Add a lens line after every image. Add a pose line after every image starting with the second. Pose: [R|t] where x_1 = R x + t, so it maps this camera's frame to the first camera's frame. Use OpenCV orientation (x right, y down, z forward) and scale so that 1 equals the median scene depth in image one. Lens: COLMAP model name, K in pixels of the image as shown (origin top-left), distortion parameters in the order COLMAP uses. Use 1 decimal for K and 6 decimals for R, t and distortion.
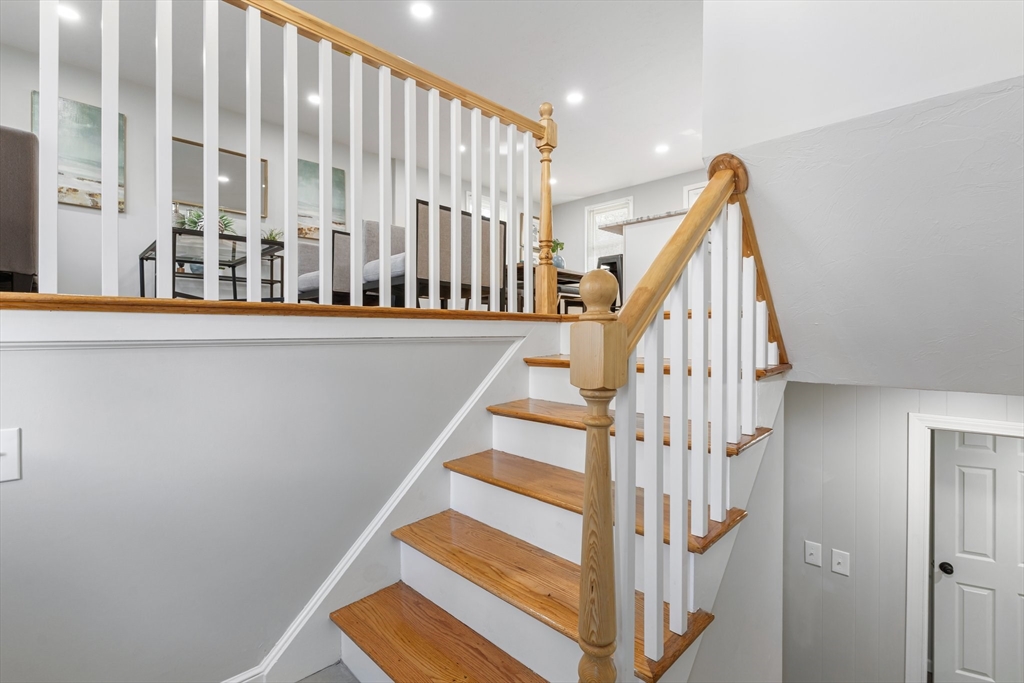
lens RADIAL K [[470.4, 0, 512.0], [0, 470.4, 341.5], [0, 0, 1]] dist [-0.001404, -0.000299]
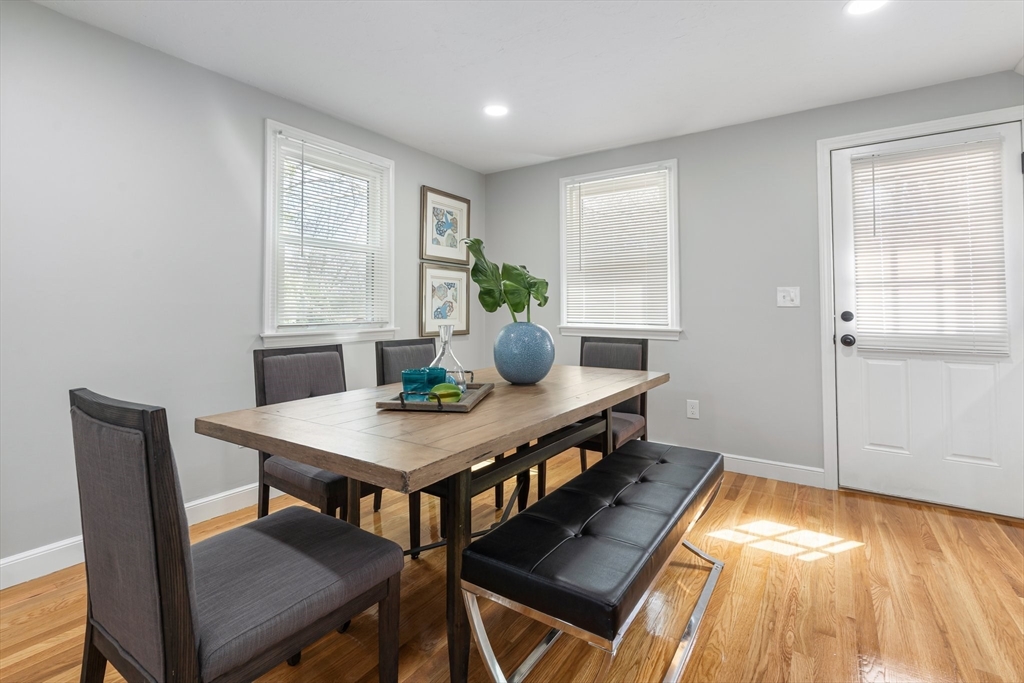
lens RADIAL K [[464.8, 0, 516.2], [0, 464.8, 293.3], [0, 0, 1]] dist [-0.001976, -0.000185]
pose [[0.980408, 0.005950, 0.196885, 0.026786], [0.002898, 0.999000, -0.044621, -0.190428], [-0.196954, 0.044317, 0.979411, 0.705420]]
